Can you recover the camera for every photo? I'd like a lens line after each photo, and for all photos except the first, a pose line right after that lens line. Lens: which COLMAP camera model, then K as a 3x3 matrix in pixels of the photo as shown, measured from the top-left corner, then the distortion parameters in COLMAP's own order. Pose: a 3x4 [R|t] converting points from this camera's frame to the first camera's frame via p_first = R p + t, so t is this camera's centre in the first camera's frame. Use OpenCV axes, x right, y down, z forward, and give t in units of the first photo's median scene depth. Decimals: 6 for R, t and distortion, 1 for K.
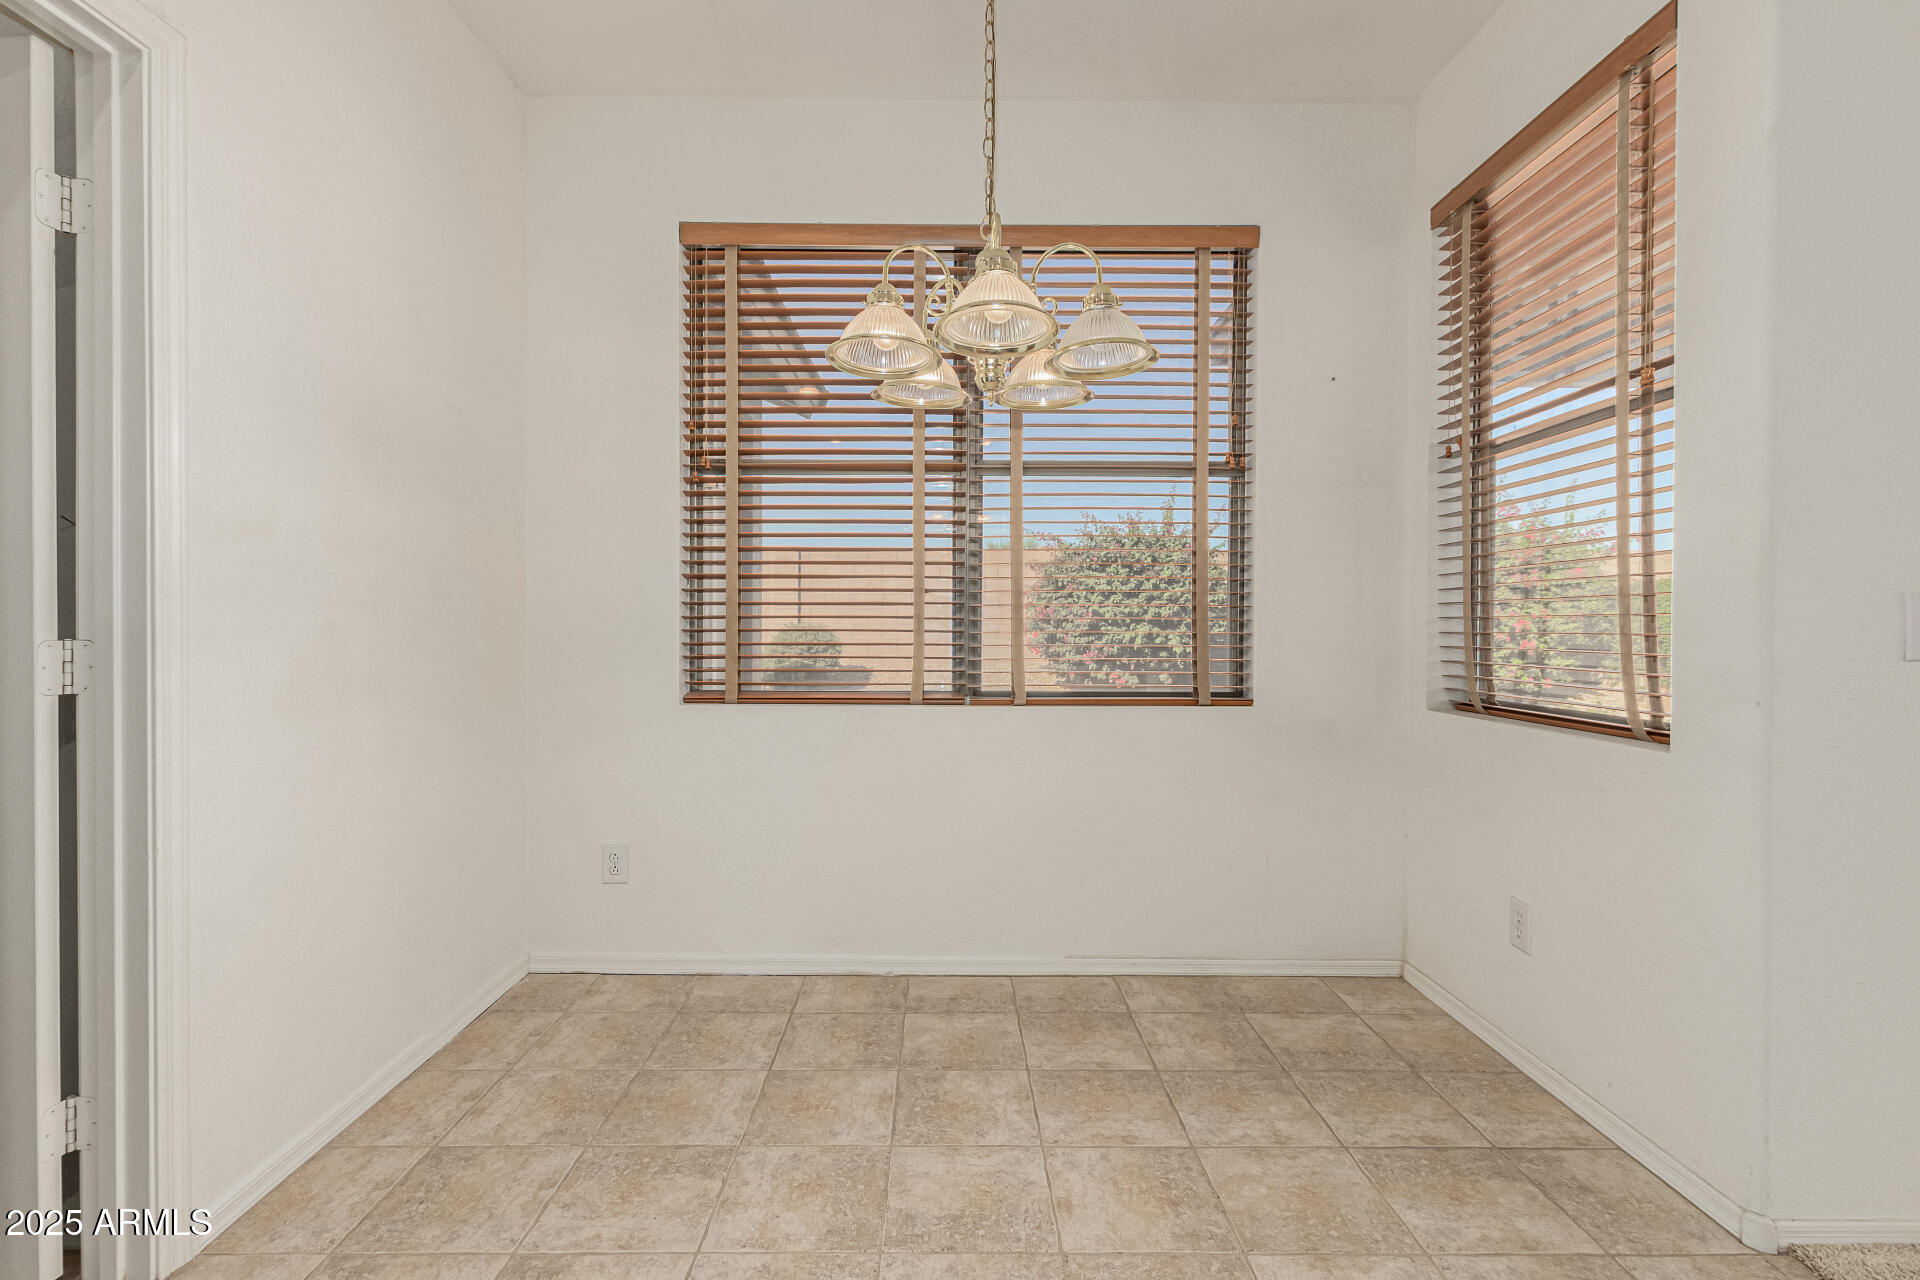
lens RADIAL K [[885.6, 0, 952.7], [0, 885.6, 632.1], [0, 0, 1]] dist [-0.000961, -0.000168]
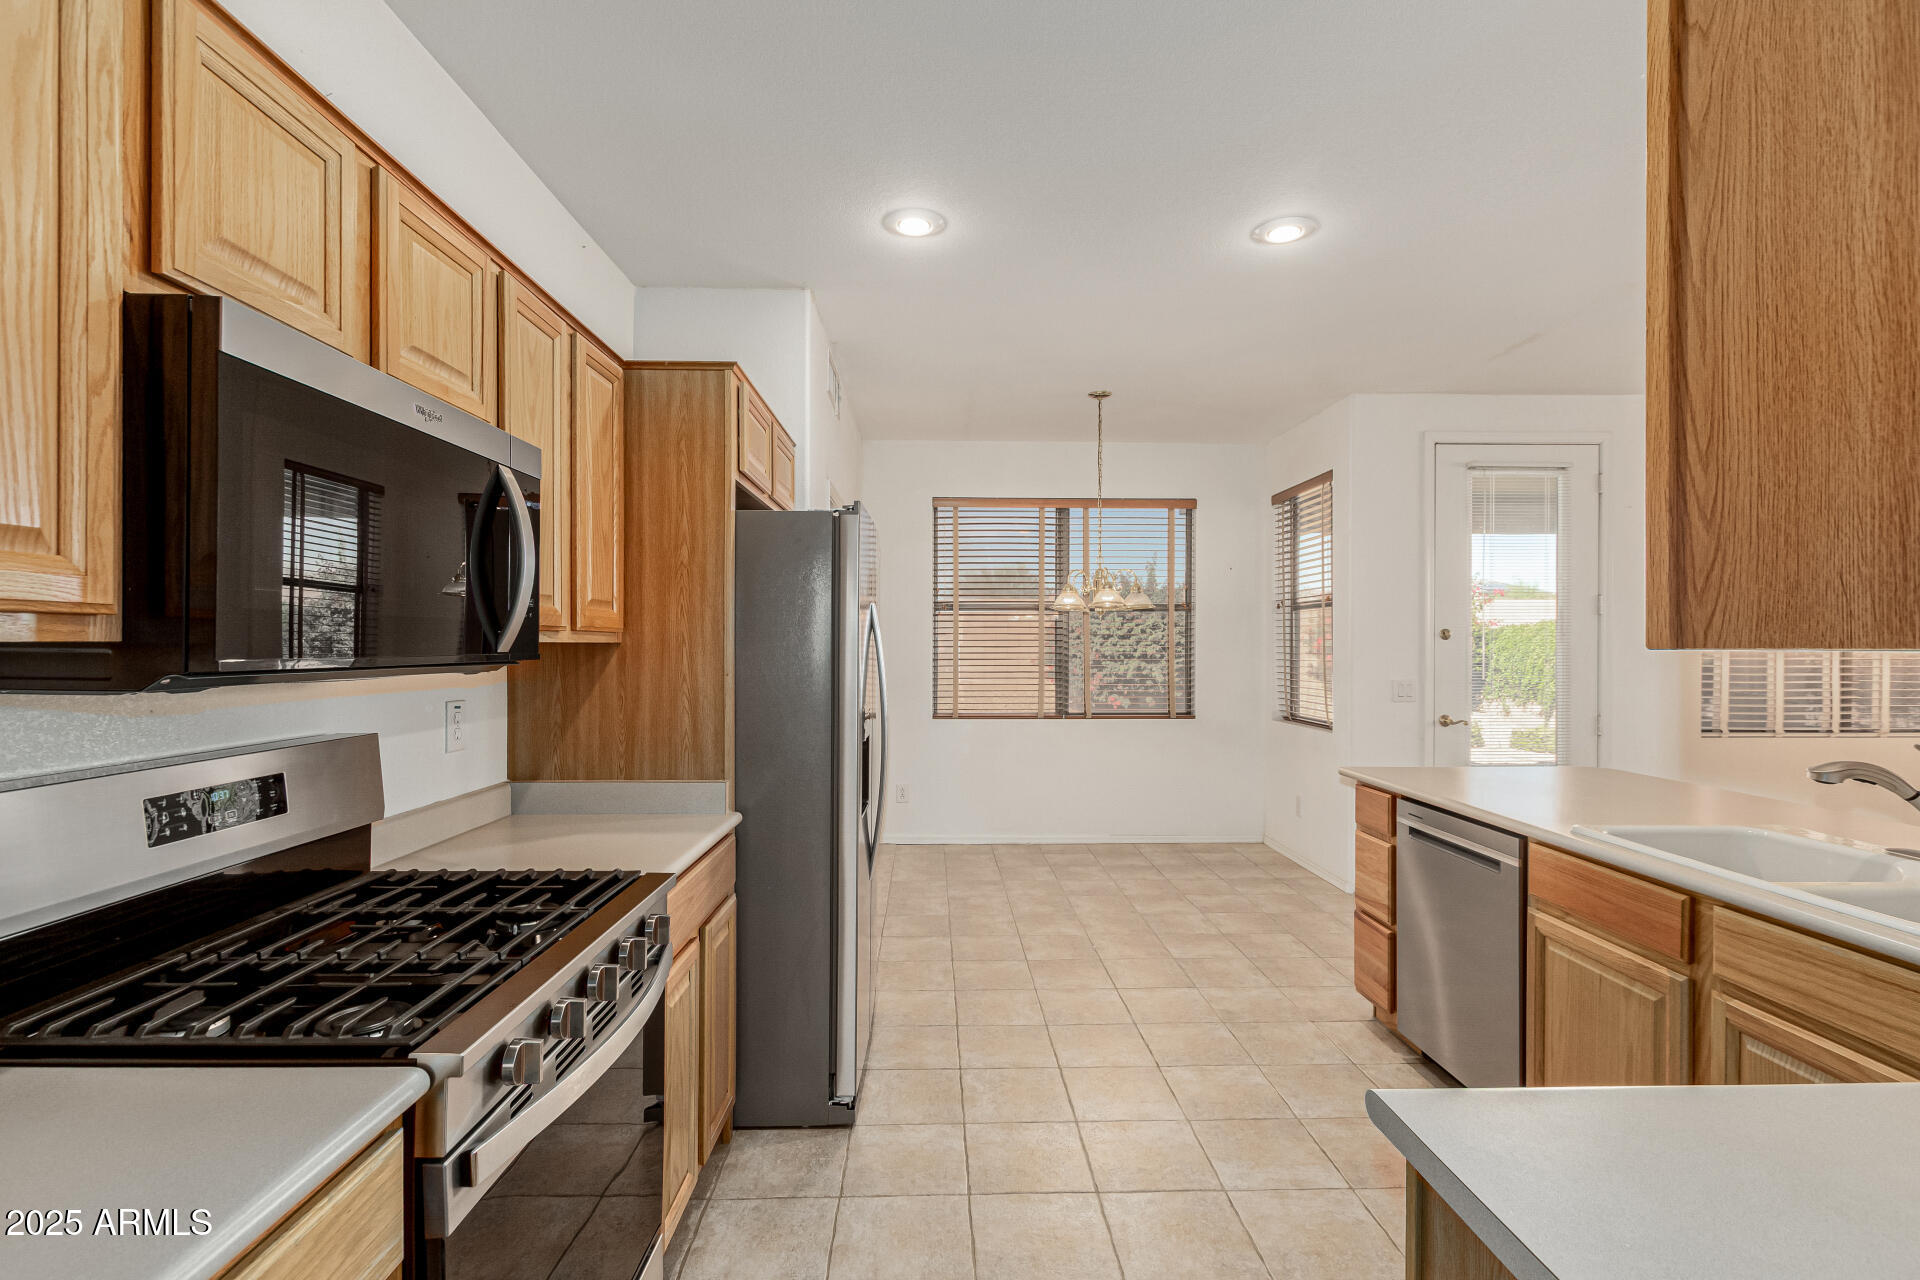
lens RADIAL K [[885.6, 0, 964.2], [0, 885.6, 643.1], [0, 0, 1]] dist [-0.000961, -0.000168]
pose [[0.999478, -0.003077, 0.032152, -0.288830], [0.003379, 0.999951, -0.009338, -0.081981], [-0.032122, 0.009442, 0.999439, -1.124374]]
